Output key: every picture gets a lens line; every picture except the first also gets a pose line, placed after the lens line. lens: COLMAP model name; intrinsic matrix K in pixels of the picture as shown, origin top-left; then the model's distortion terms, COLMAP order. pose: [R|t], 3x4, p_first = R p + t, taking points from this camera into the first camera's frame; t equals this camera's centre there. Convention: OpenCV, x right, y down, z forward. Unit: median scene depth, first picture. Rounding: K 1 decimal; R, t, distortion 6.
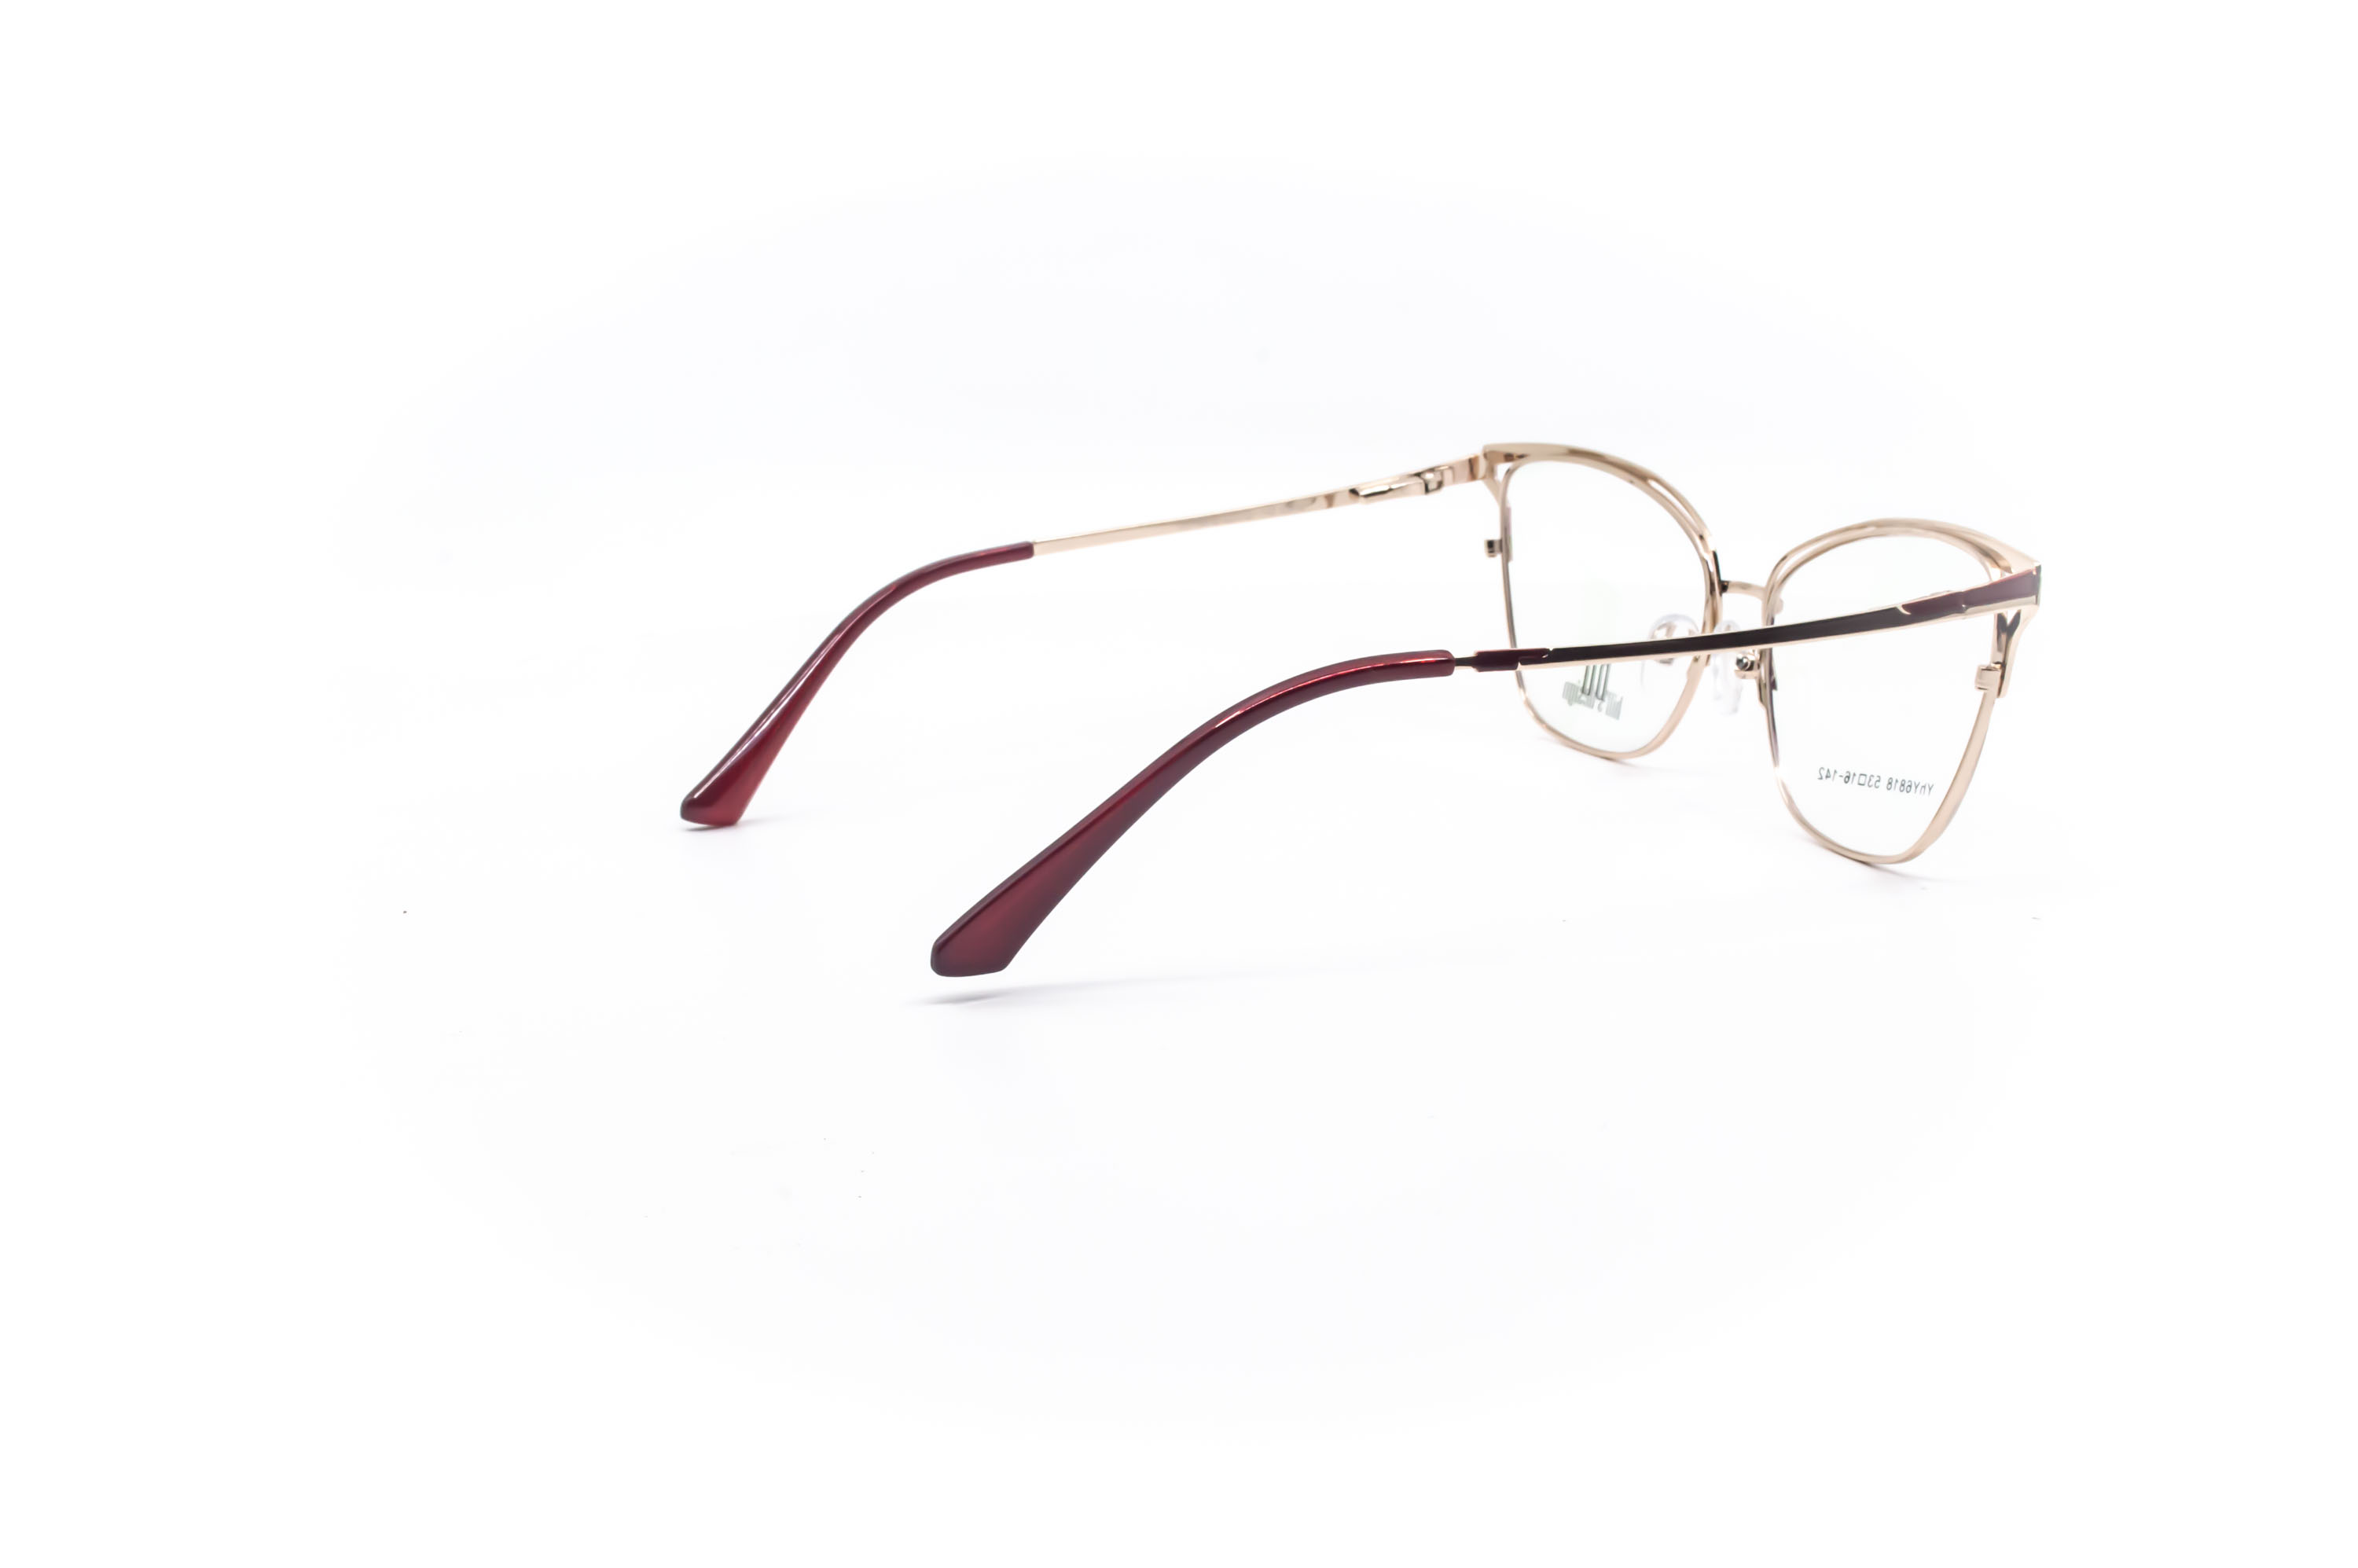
lens RADIAL K [[3087.3, 0, 1176.6], [0, 3087.3, 782.1], [0, 0, 1]] dist [-0.036974, 0.000000]
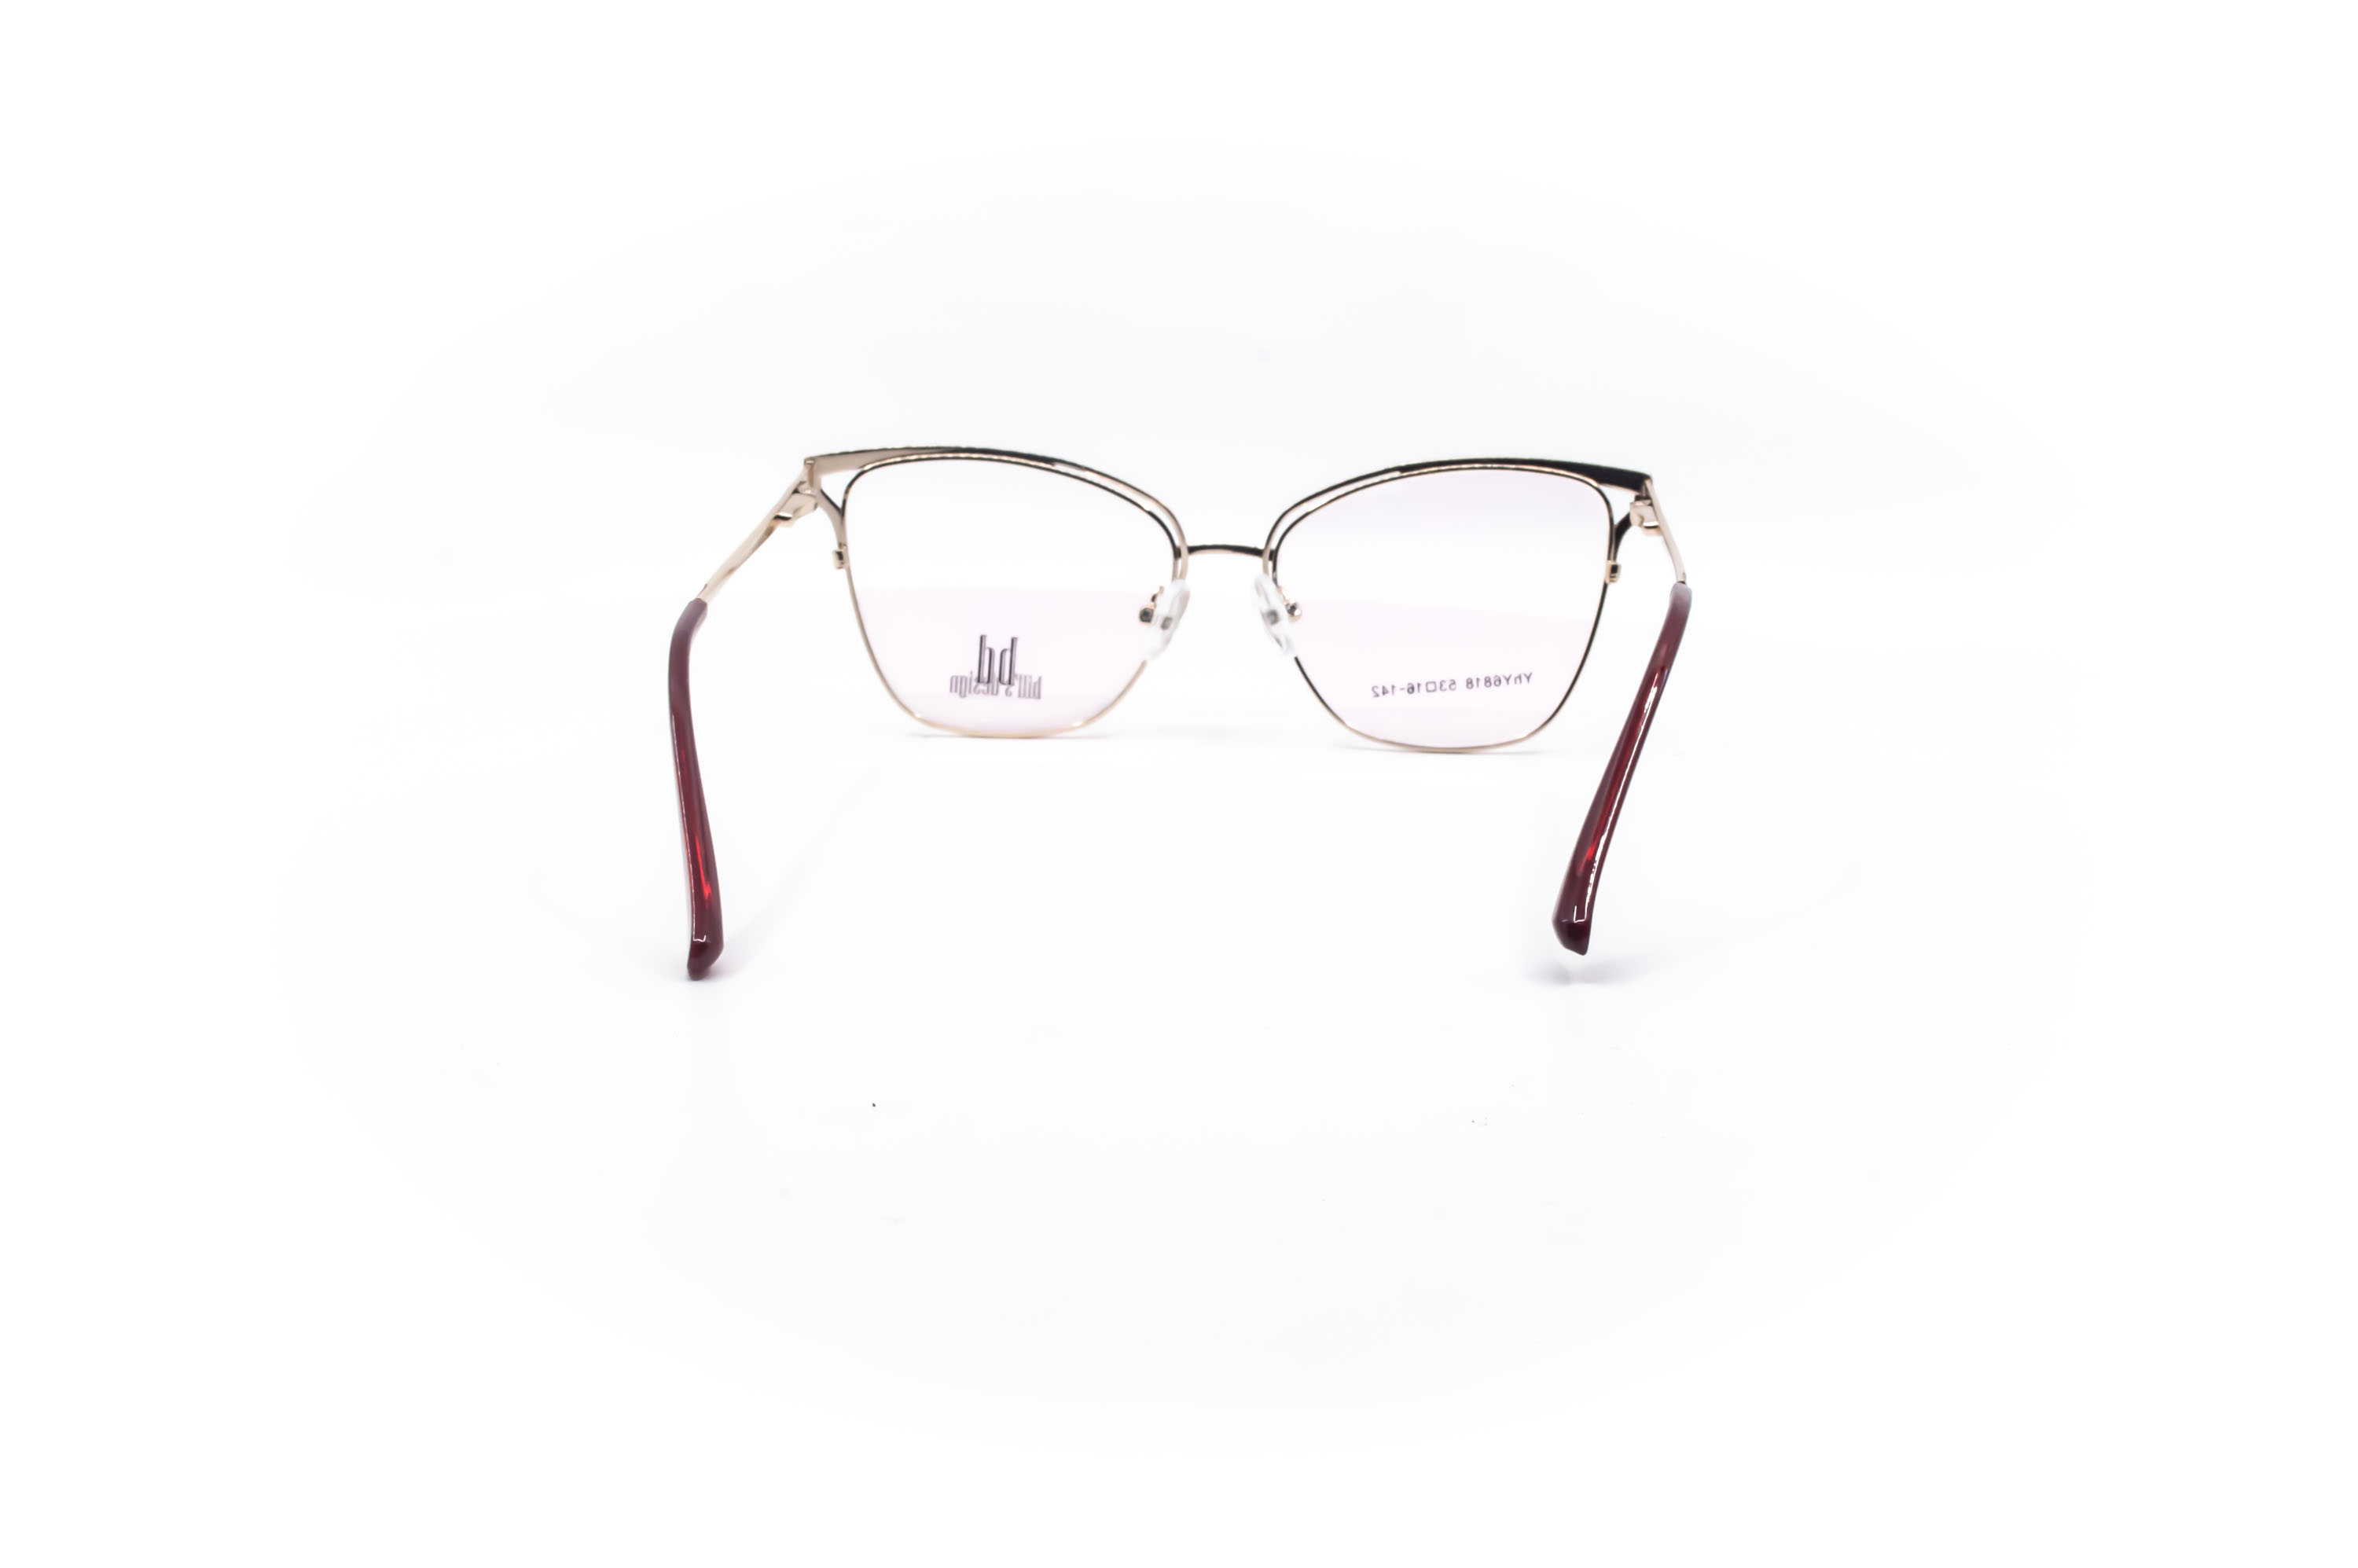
lens RADIAL K [[3087.3, 0, 1184.5], [0, 3087.3, 783.6], [0, 0, 1]] dist [-0.036974, 0.000000]
pose [[0.492422, -0.184794, 0.850513, -0.784175], [0.186721, 0.976877, 0.104144, -0.099097], [-0.850092, 0.107526, 0.515541, 0.457024]]
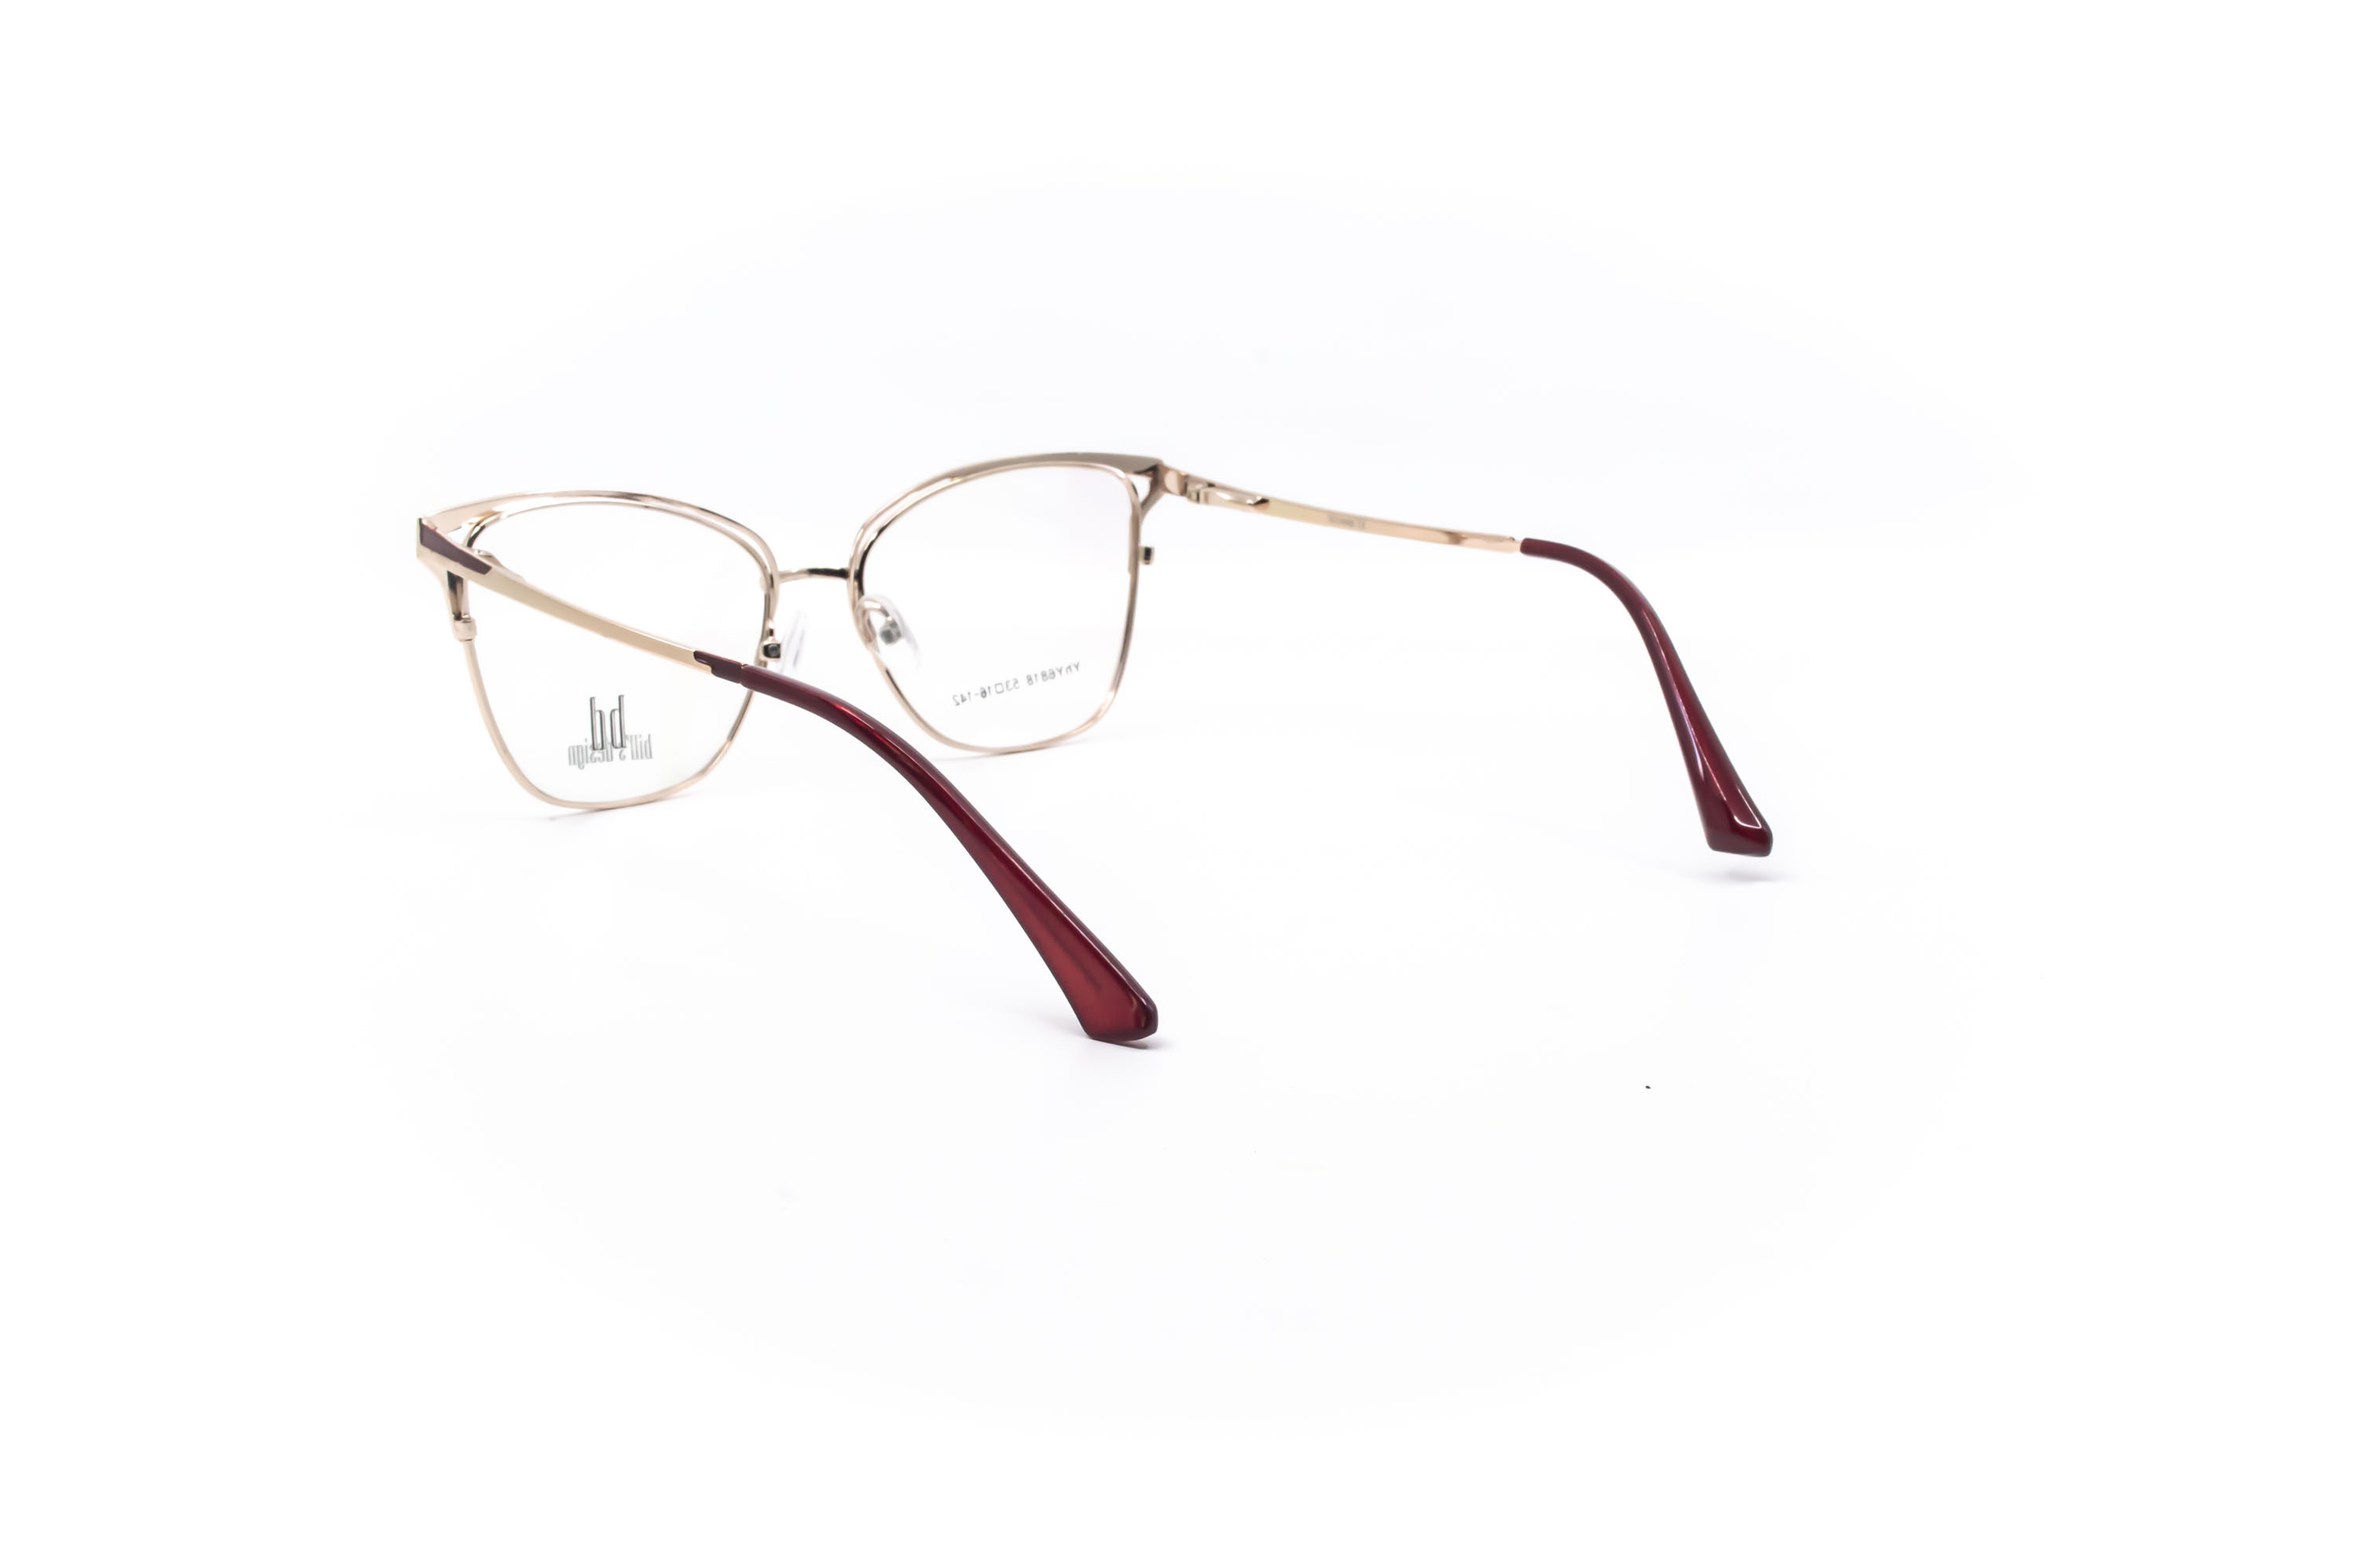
lens RADIAL K [[3087.3, 0, 1171.2], [0, 3087.3, 770.7], [0, 0, 1]] dist [-0.036974, 0.000000]
pose [[-0.264075, -0.194019, 0.944786, -0.862640], [0.211119, 0.944176, 0.252903, -0.241265], [-0.941113, 0.266248, -0.208372, 1.132447]]
